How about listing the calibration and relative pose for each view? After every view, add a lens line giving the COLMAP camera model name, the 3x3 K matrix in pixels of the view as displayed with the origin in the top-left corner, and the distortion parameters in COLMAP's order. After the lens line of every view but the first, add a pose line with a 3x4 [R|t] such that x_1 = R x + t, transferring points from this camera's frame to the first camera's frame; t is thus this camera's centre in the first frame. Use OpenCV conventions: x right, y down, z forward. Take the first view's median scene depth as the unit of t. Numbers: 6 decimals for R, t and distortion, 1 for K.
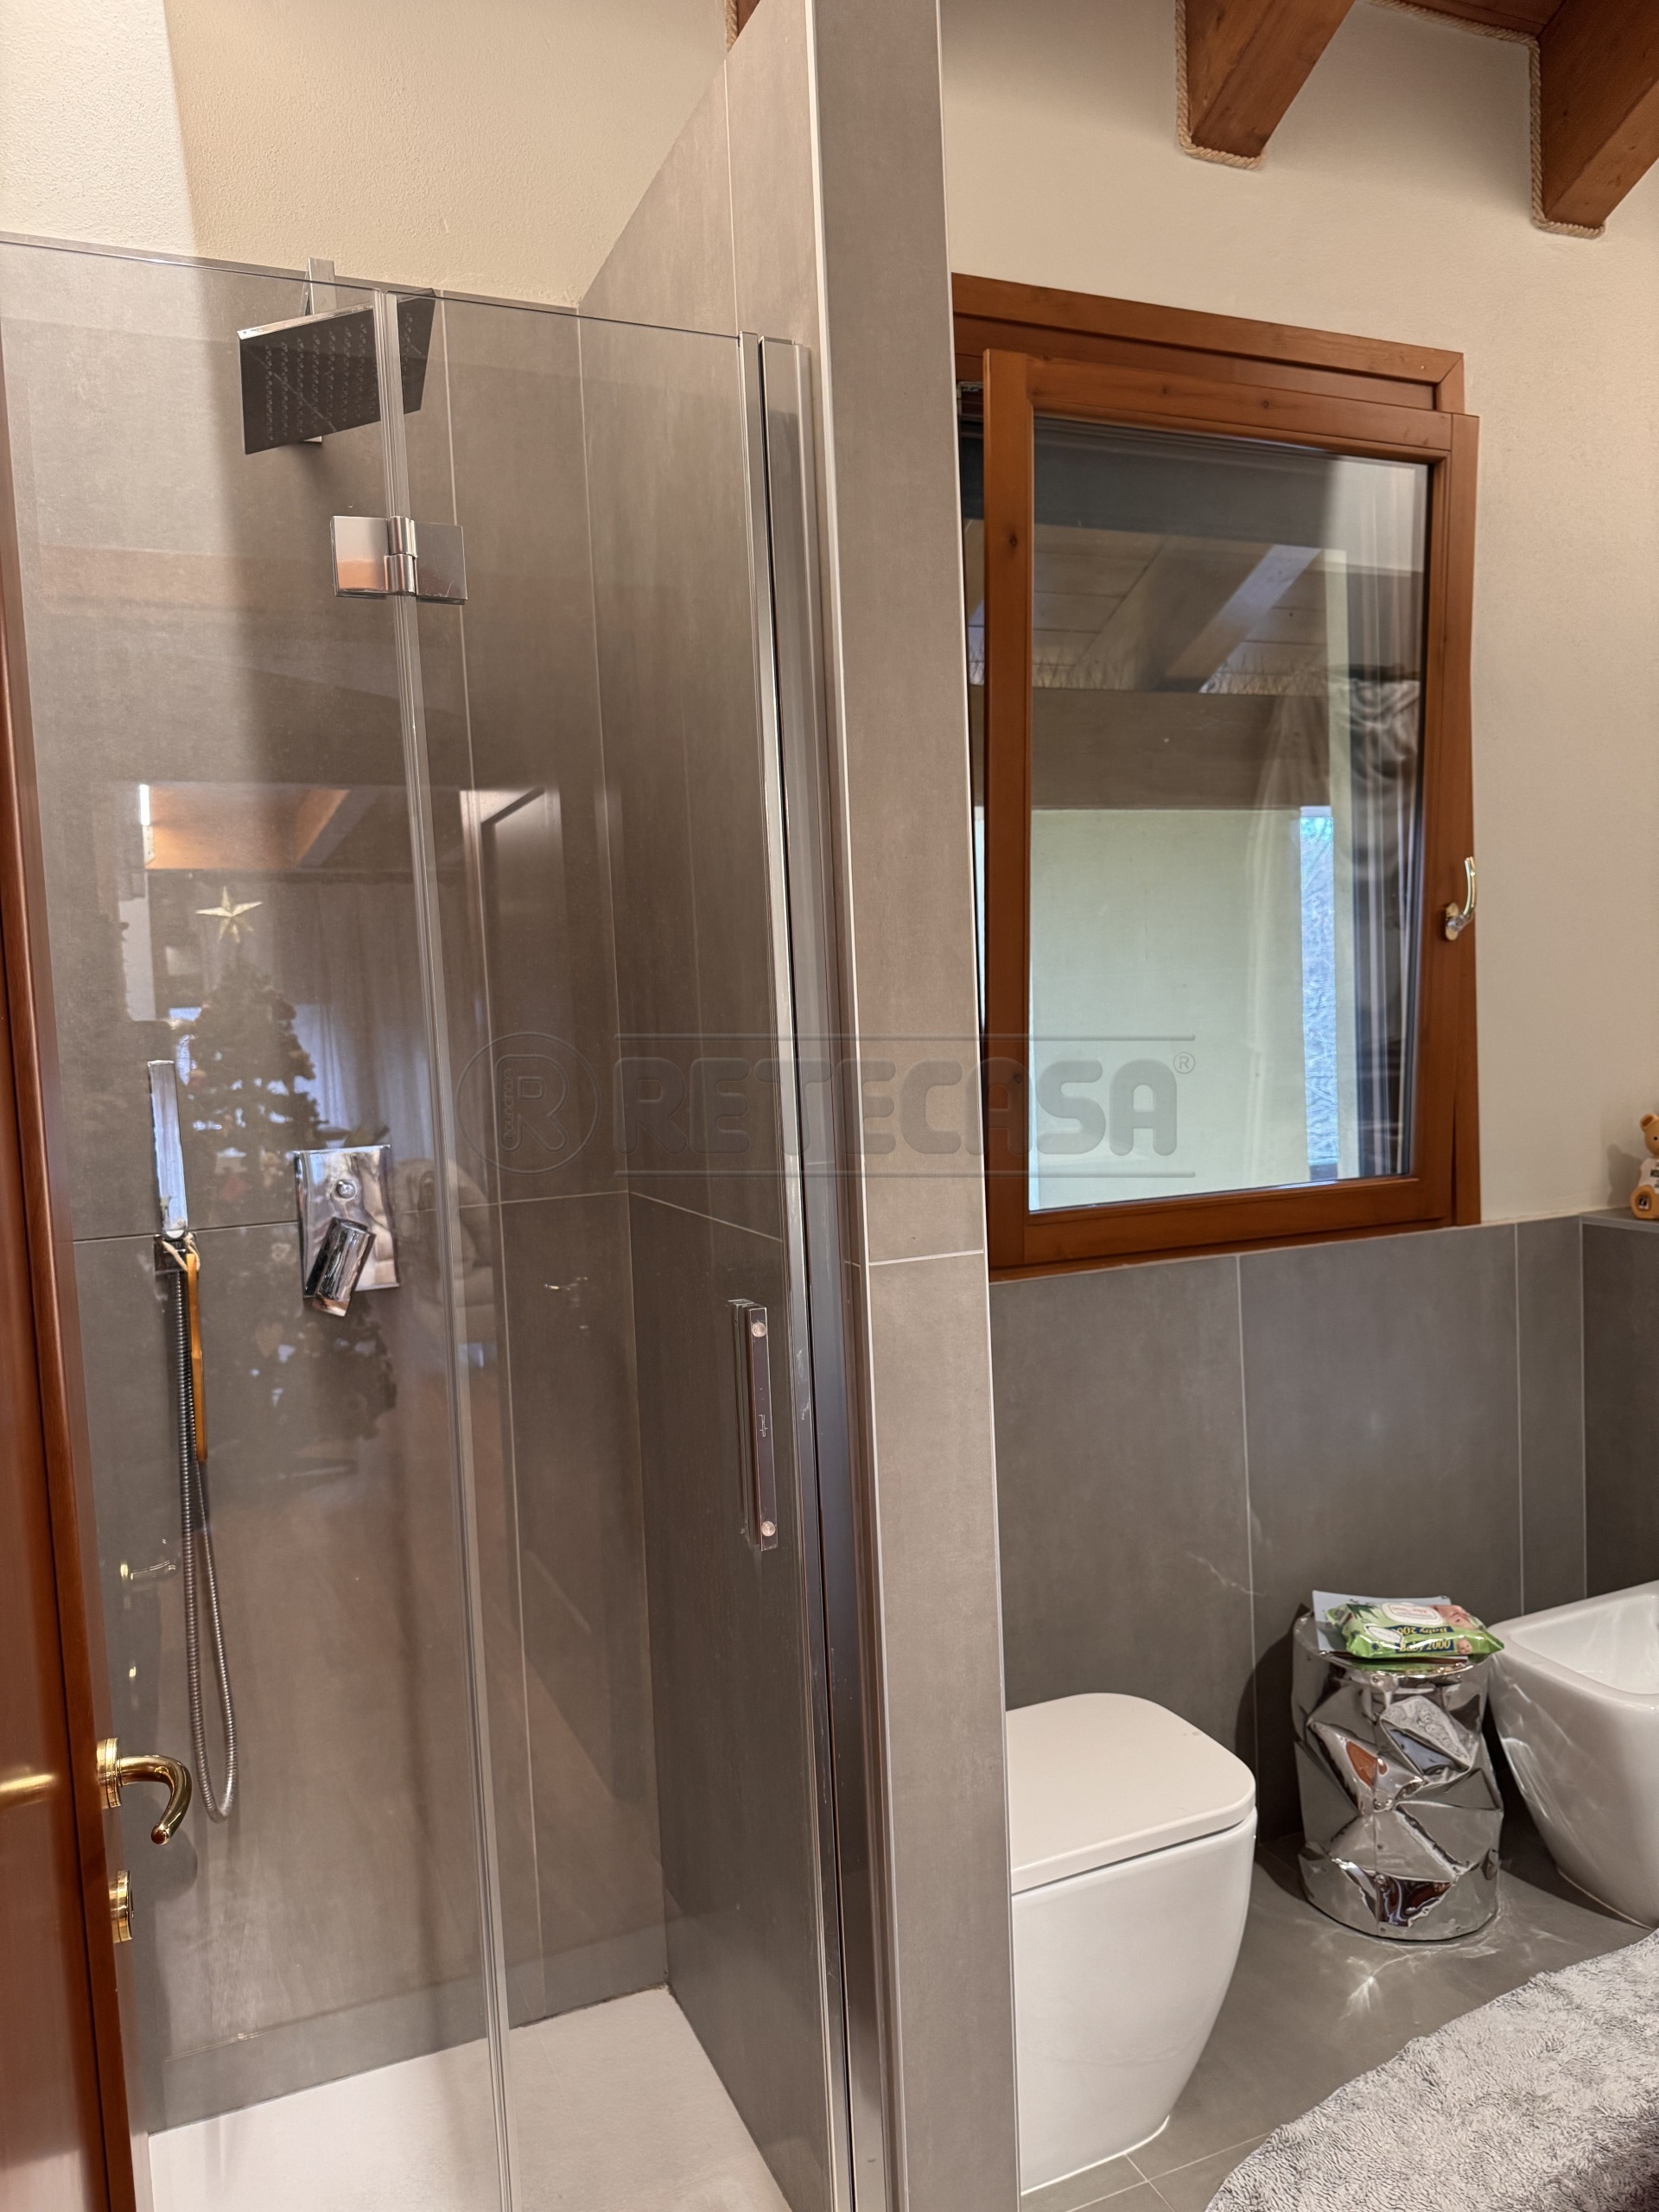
lens RADIAL K [[1553.8, 0, 832.3], [0, 1553.8, 1106.3], [0, 0, 1]] dist [0.038241, -0.042946]
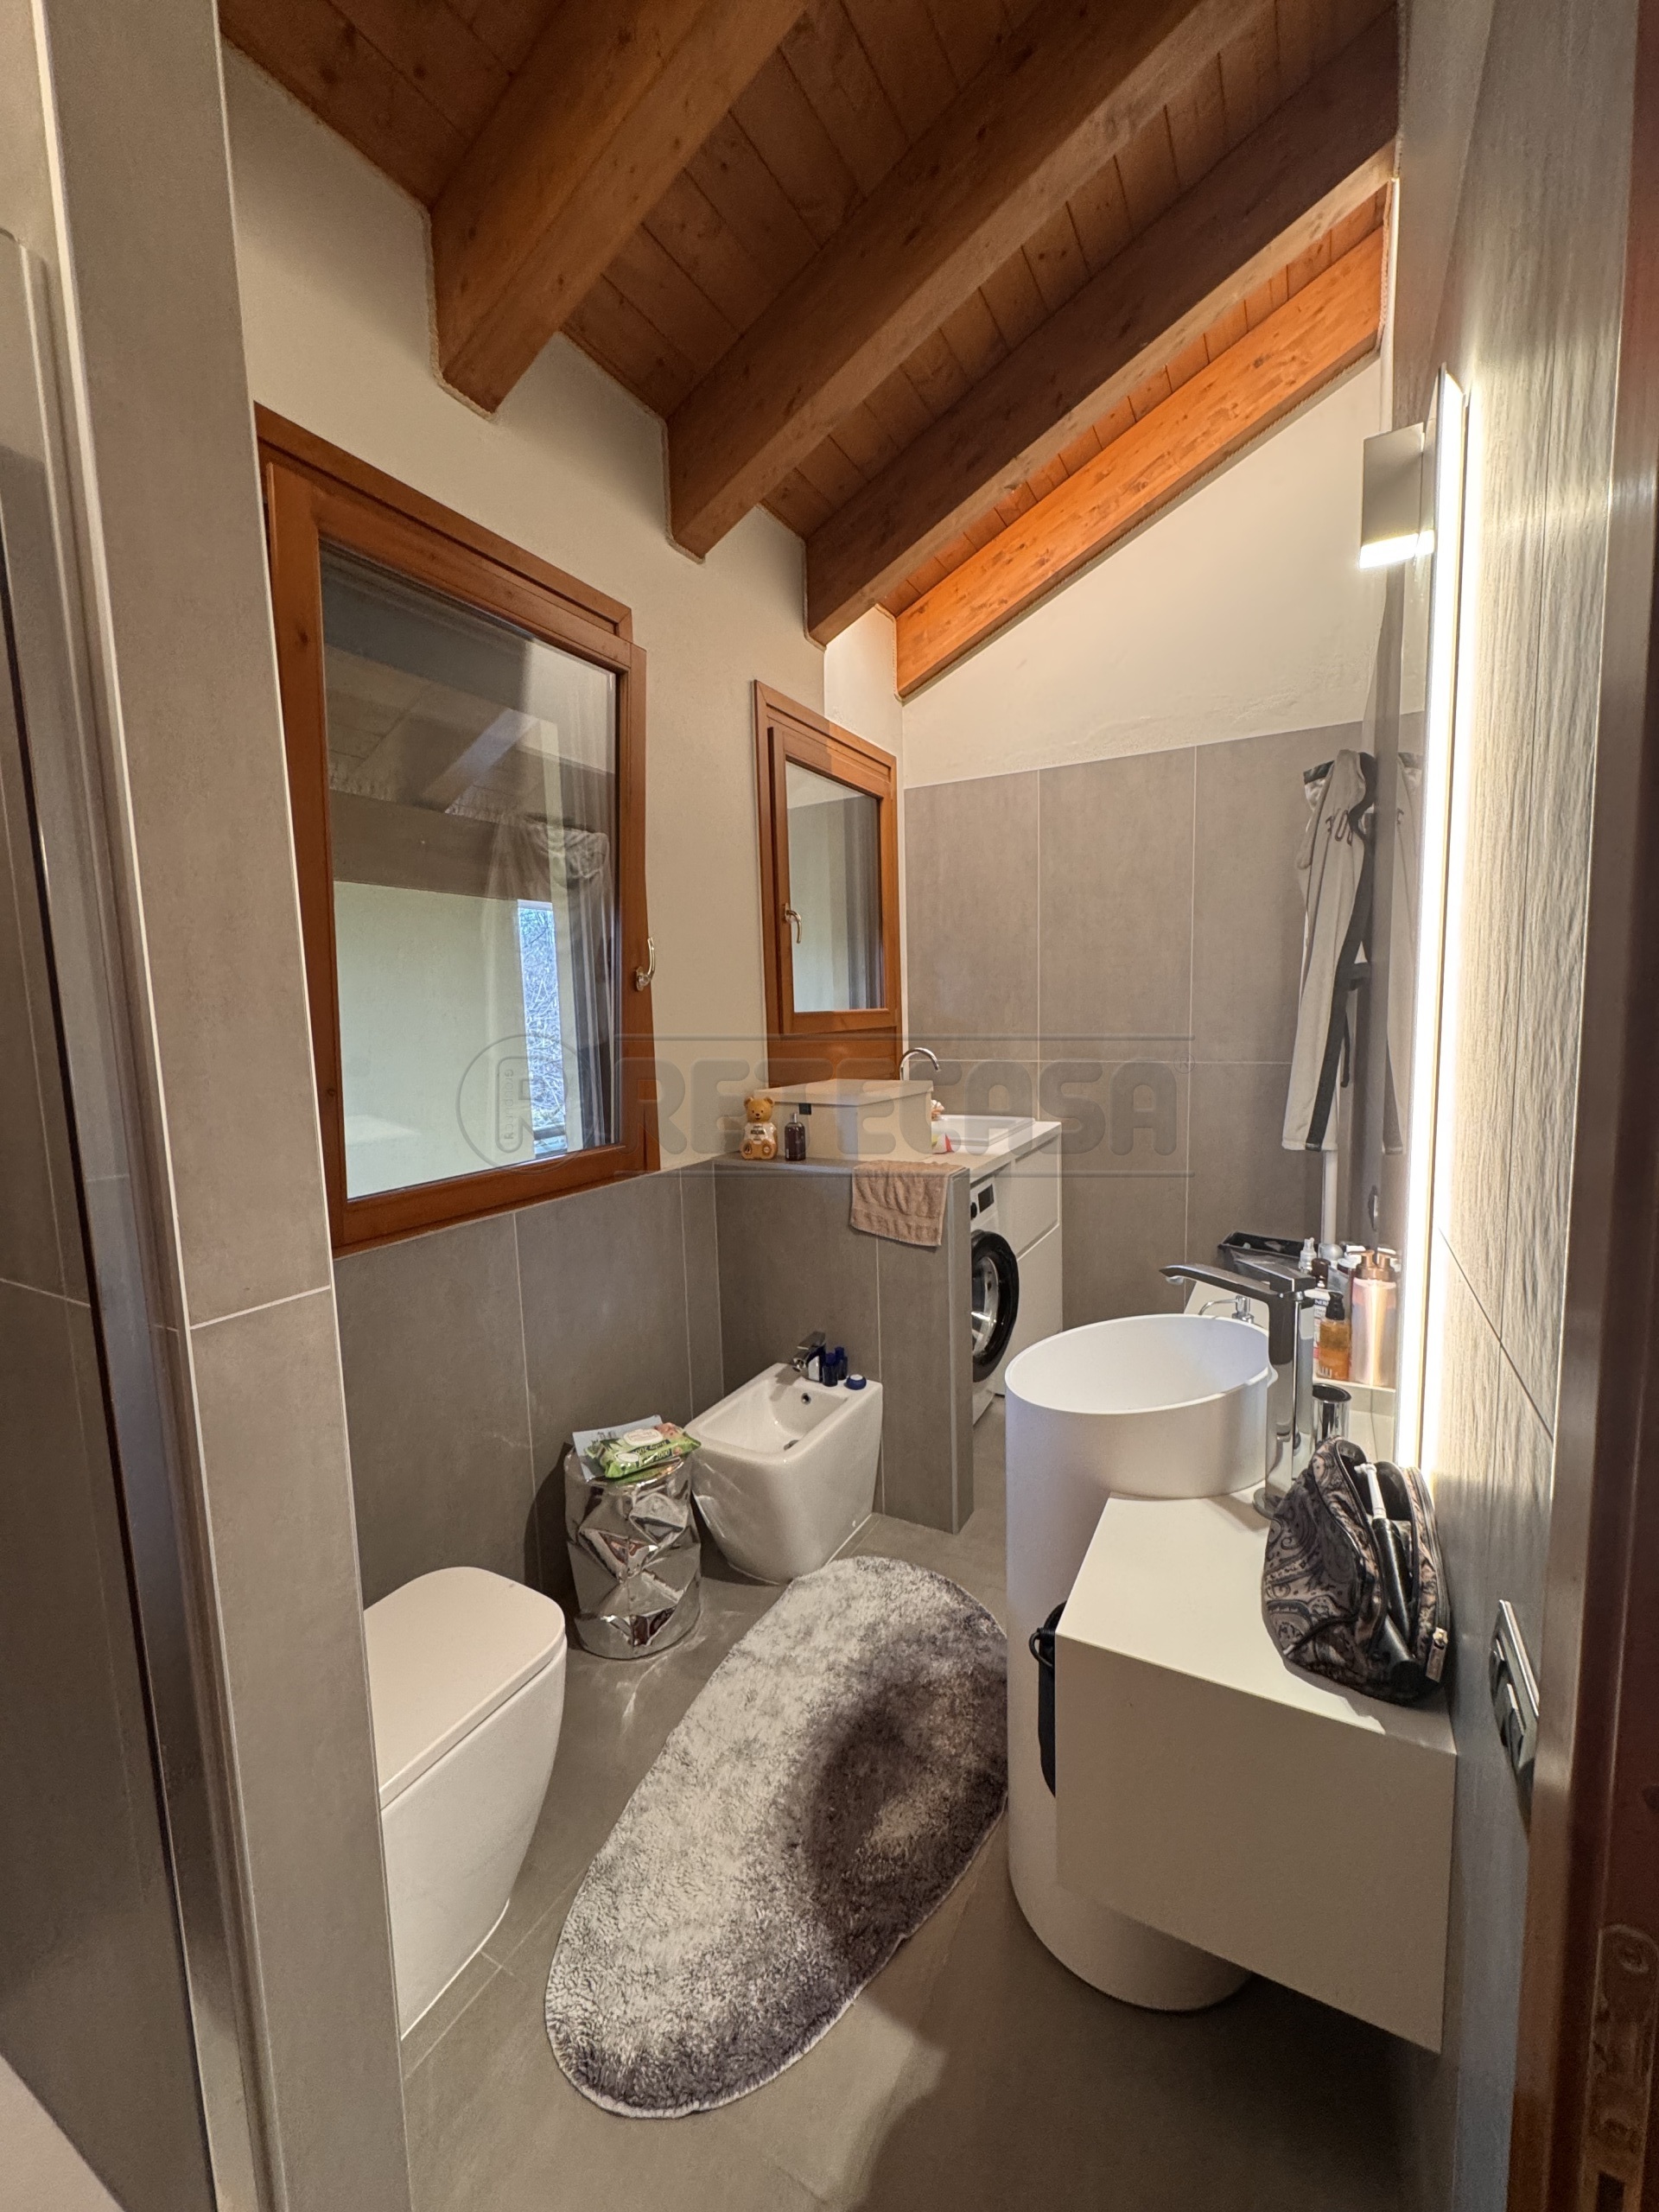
lens RADIAL K [[881.3, 0, 835.2], [0, 881.3, 1101.5], [0, 0, 1]] dist [-0.003062, 0.000335]
pose [[0.785283, -0.044472, 0.617538, 0.005211], [0.030599, 0.998986, 0.033032, -0.022444], [-0.618381, -0.007044, 0.785847, 0.227139]]
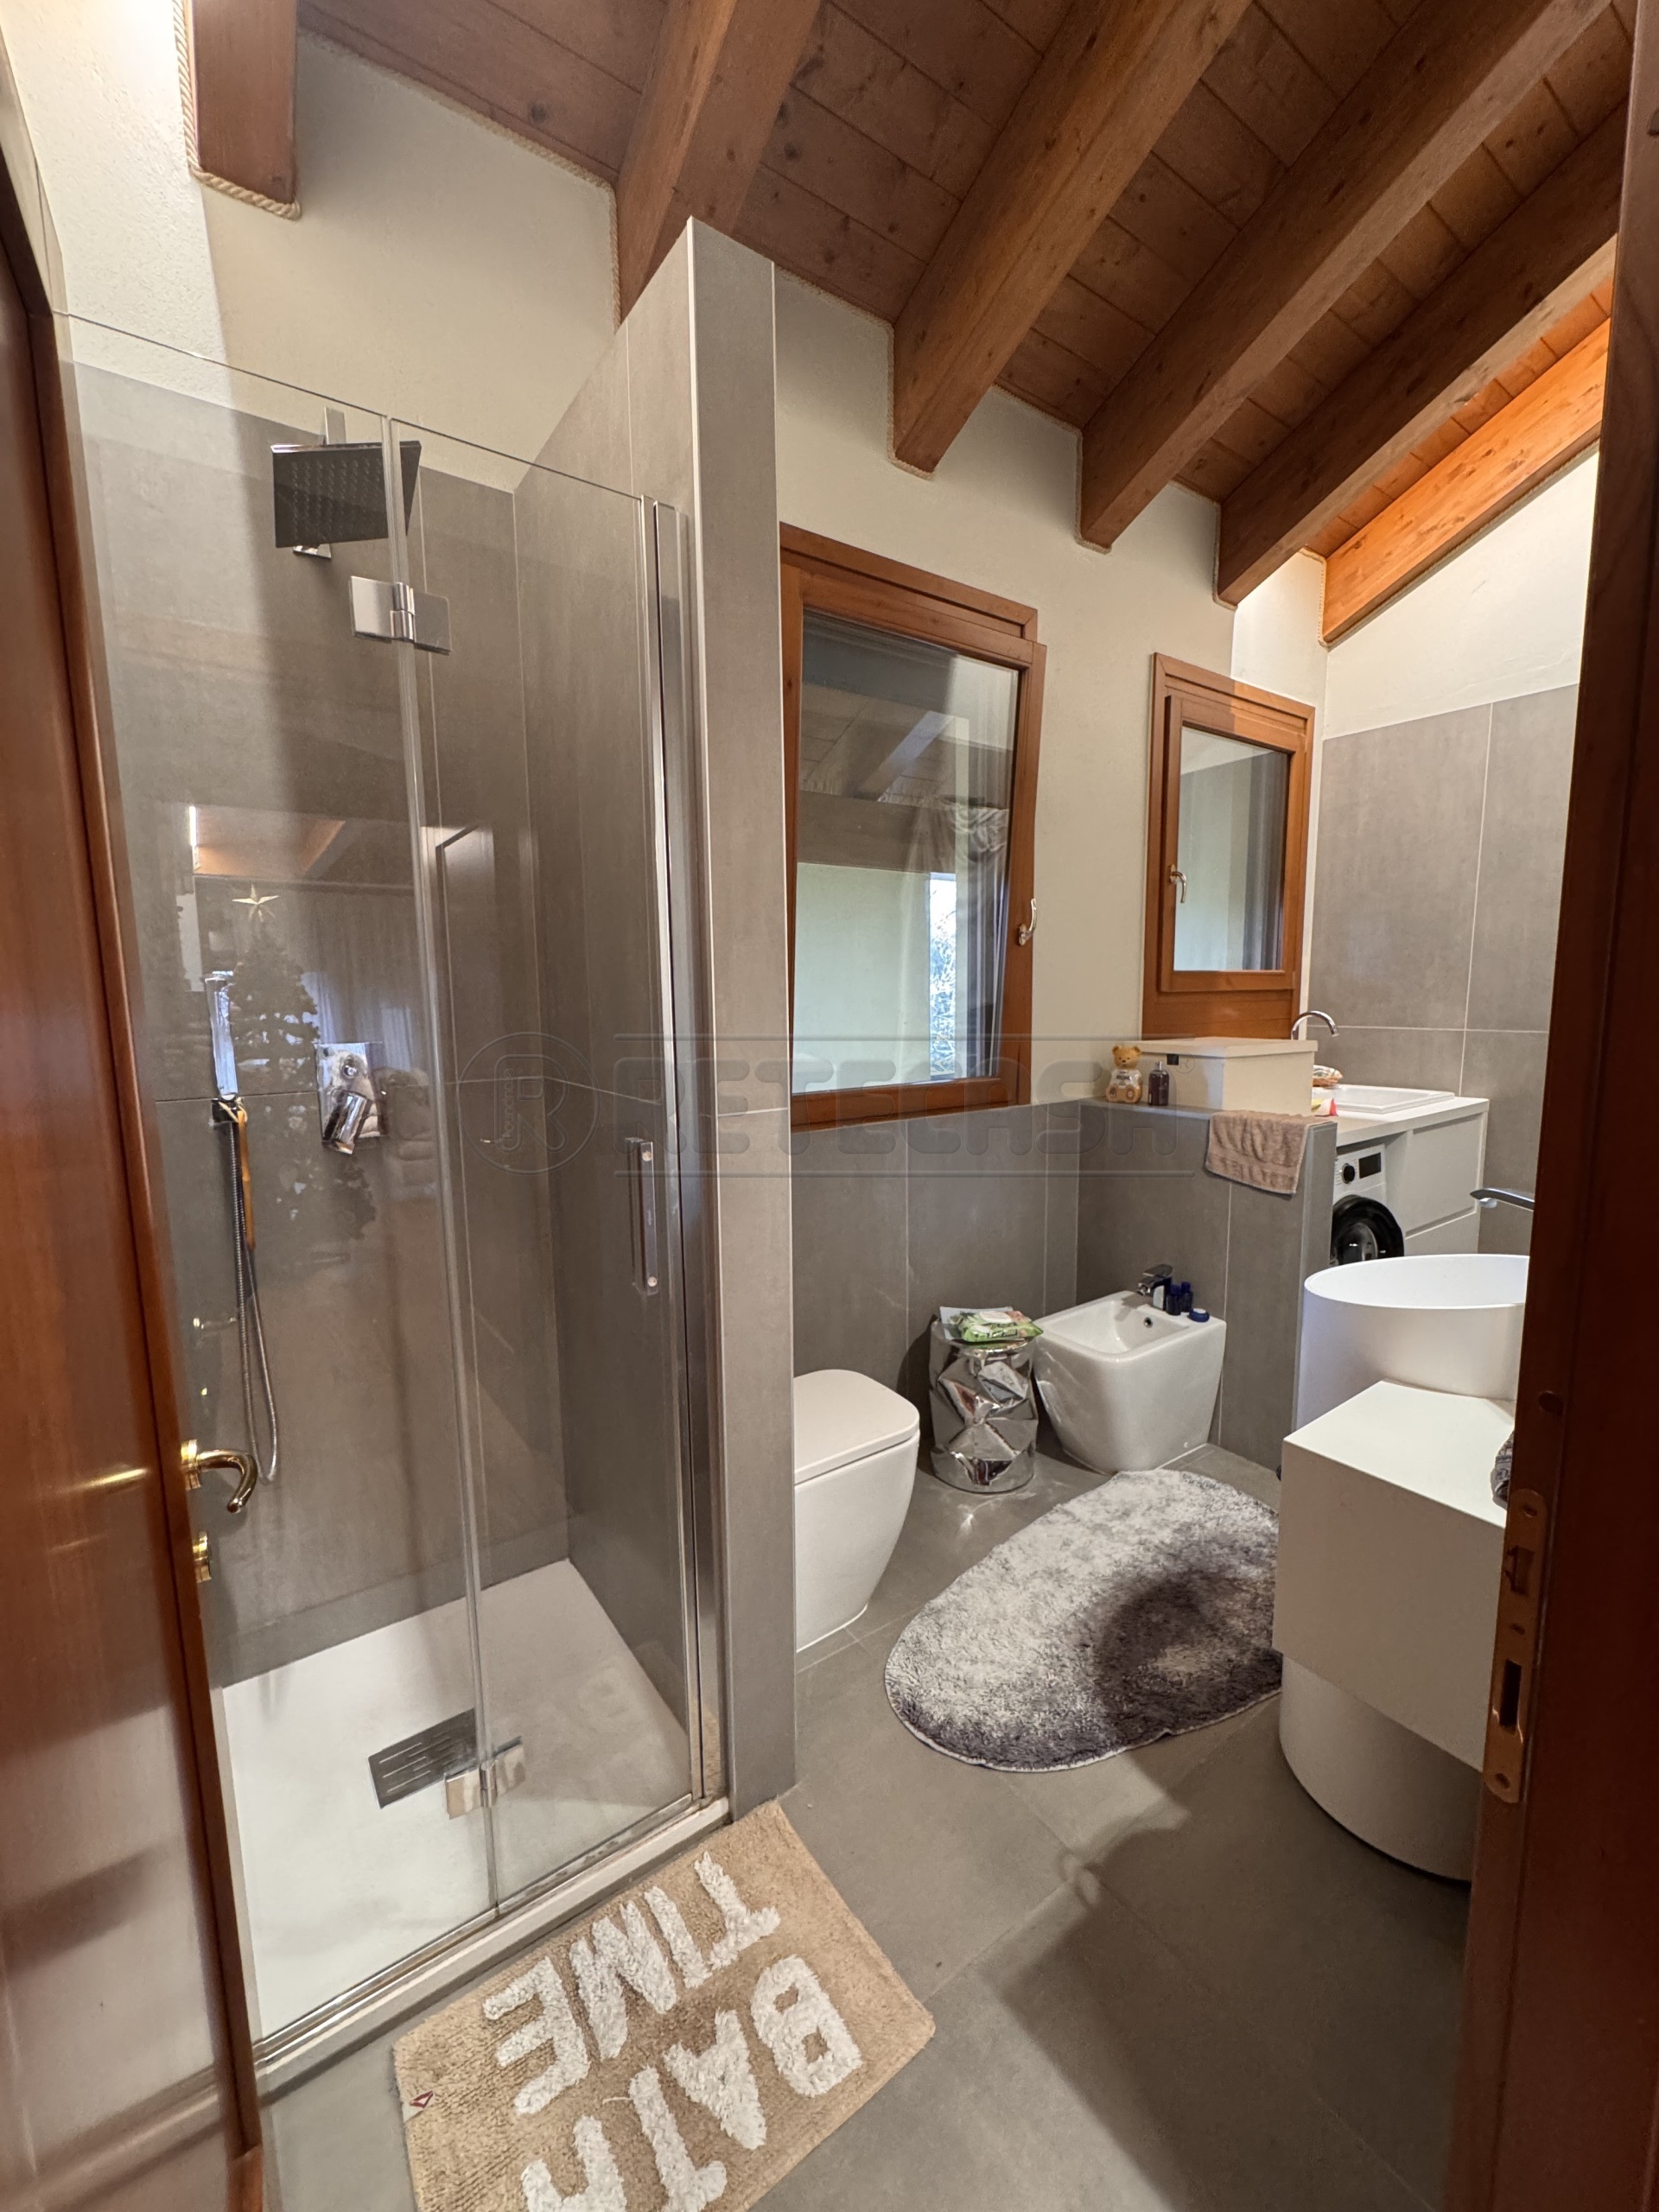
lens RADIAL K [[881.3, 0, 828.7], [0, 881.3, 1097.7], [0, 0, 1]] dist [-0.003062, 0.000335]
pose [[0.978042, 0.007605, 0.208267, -0.033089], [-0.019211, 0.998369, 0.053761, 0.021226], [-0.207518, -0.056582, 0.976593, 0.062422]]
